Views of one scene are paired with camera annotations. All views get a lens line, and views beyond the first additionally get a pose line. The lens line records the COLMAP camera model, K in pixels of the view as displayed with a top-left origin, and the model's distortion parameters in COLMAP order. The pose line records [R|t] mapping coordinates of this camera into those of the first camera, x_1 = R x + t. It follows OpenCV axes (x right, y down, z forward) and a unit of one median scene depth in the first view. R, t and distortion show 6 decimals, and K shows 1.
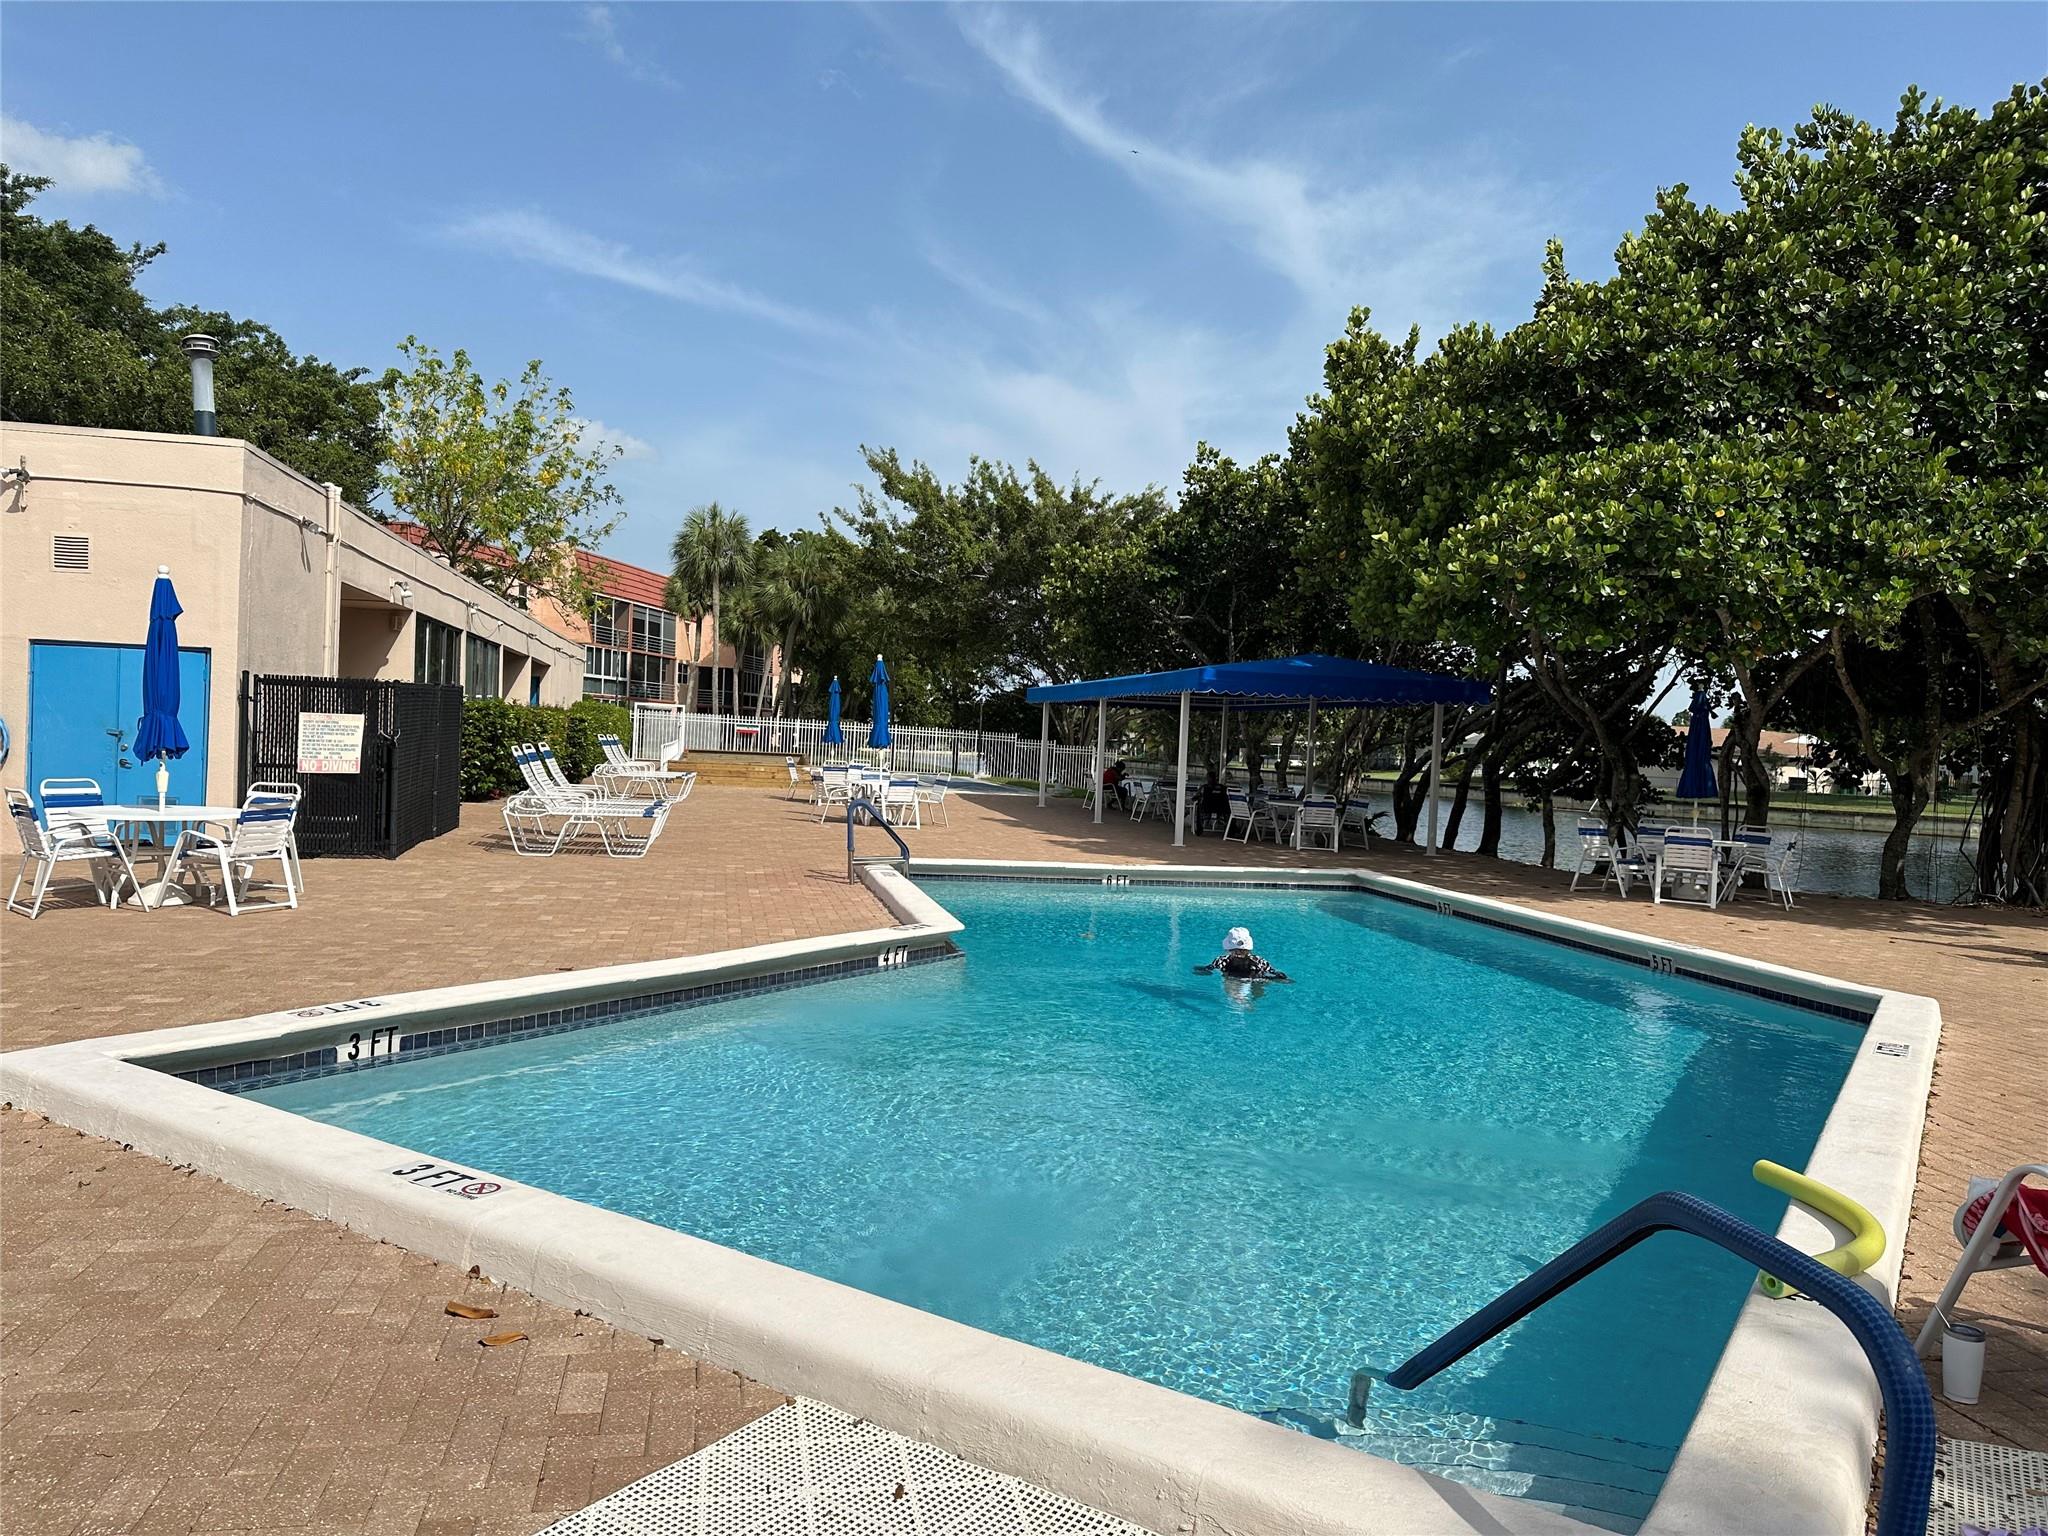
lens RADIAL K [[1444.0, 0, 1029.0], [0, 1444.0, 773.3], [0, 0, 1]] dist [0.007164, 0.001254]
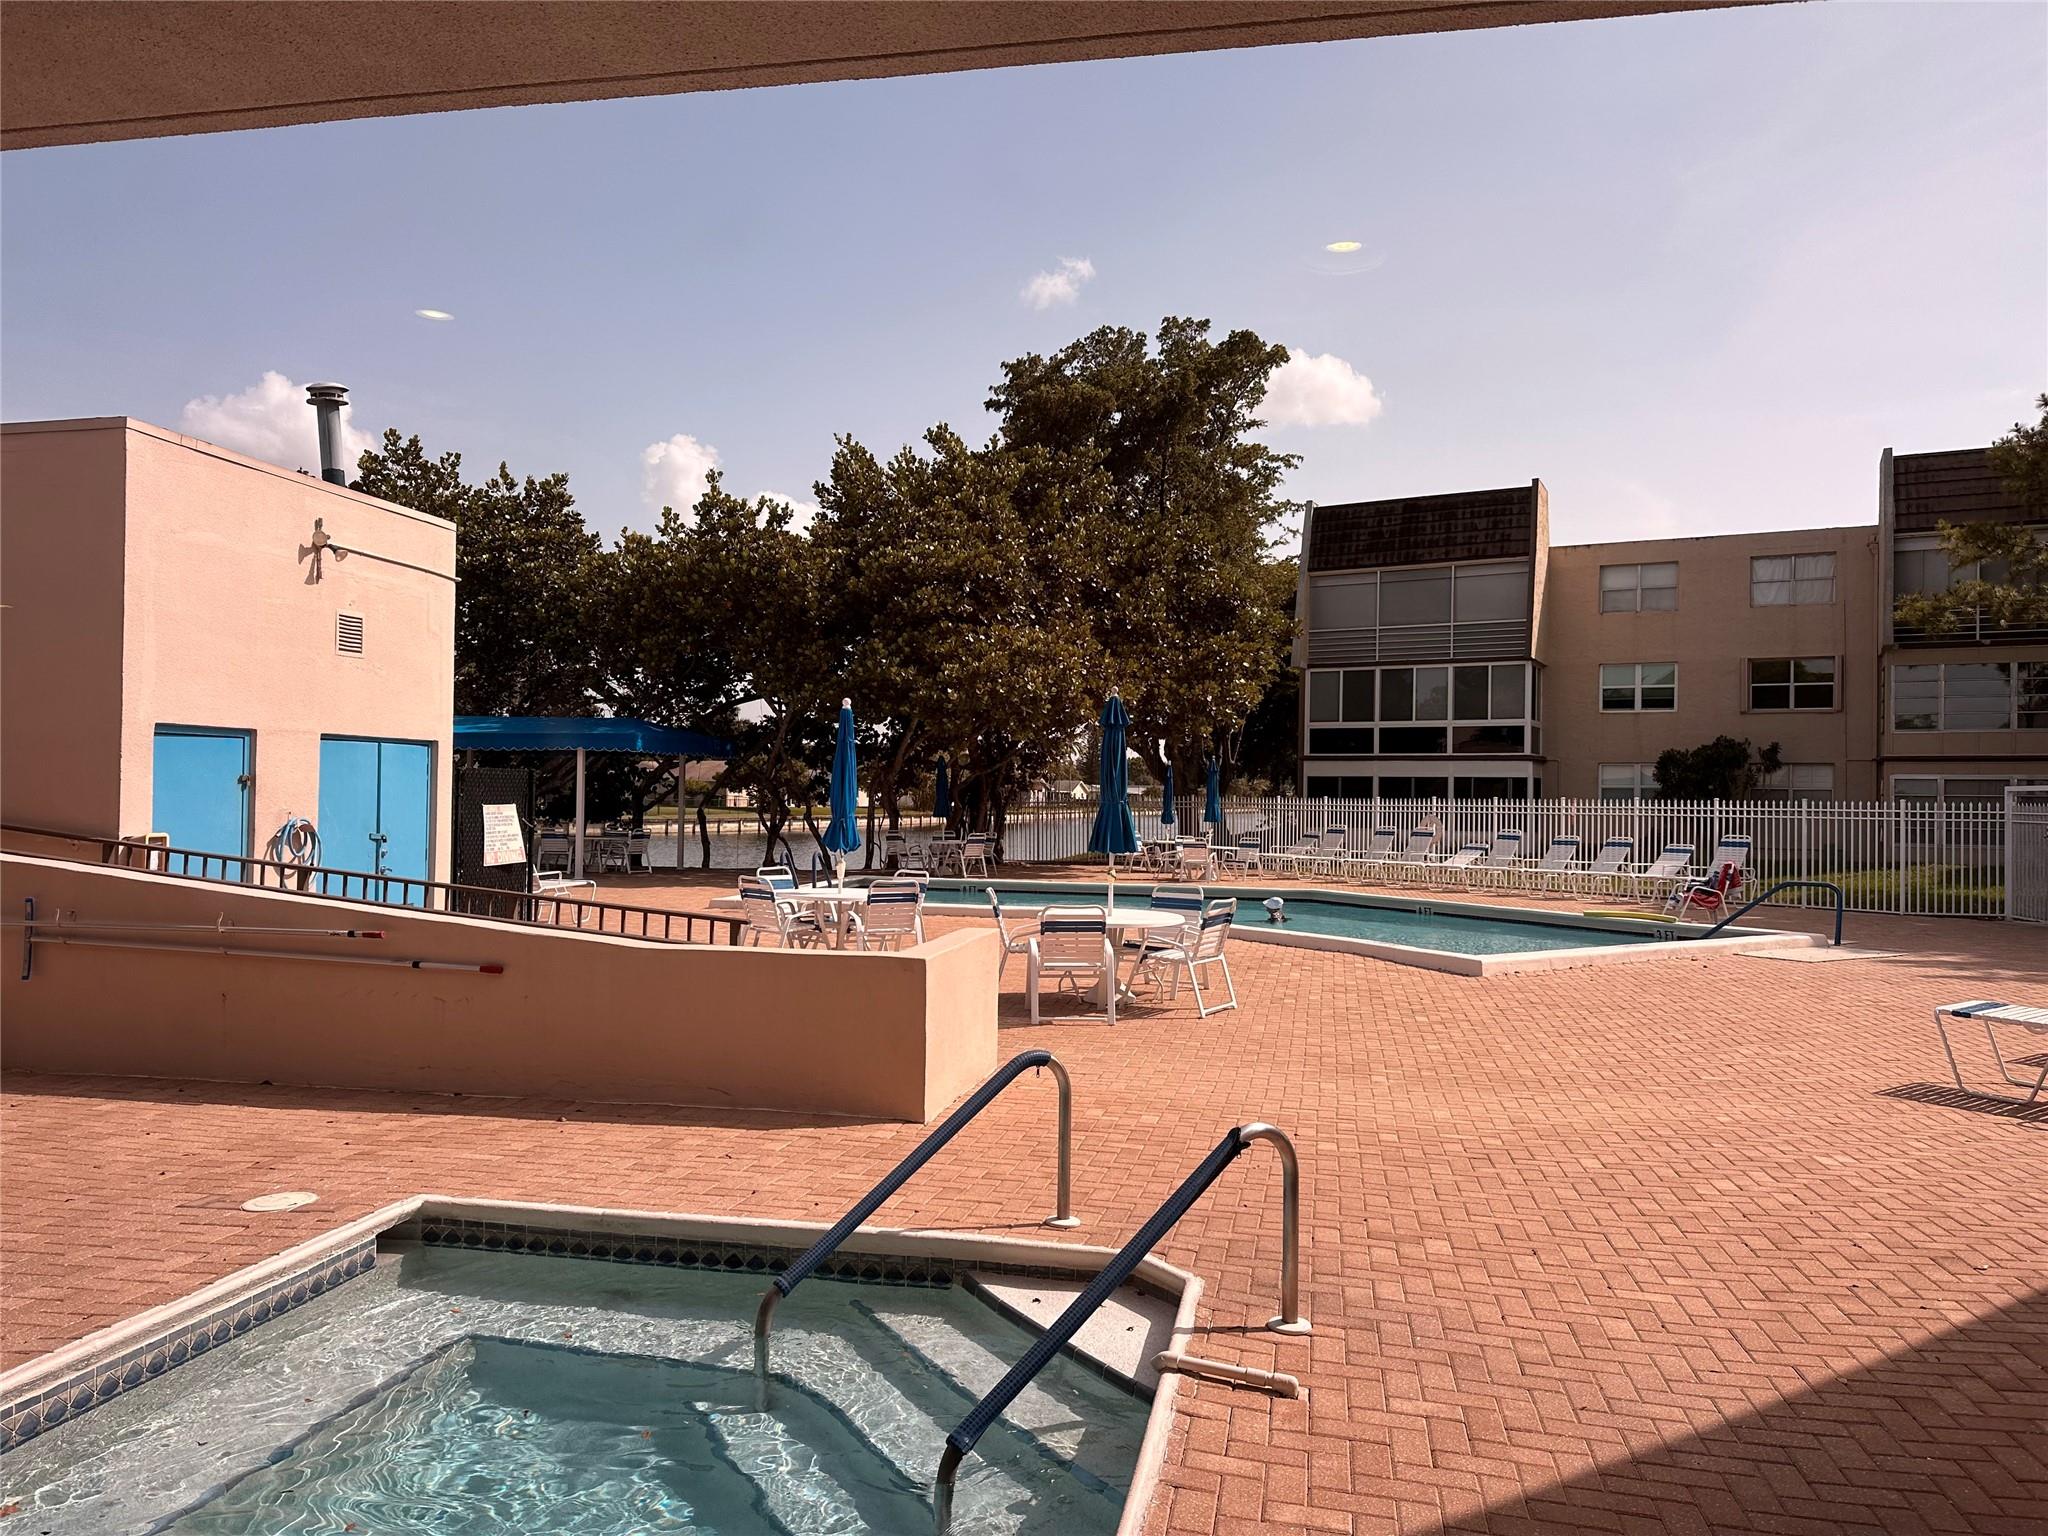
lens RADIAL K [[1444.0, 0, 1023.8], [0, 1444.0, 772.4], [0, 0, 1]] dist [0.007164, 0.001254]
pose [[0.472260, -0.010934, 0.881392, -0.587316], [0.031267, 0.999502, -0.004353, -0.023514], [-0.880905, 0.029614, 0.472366, 0.102604]]
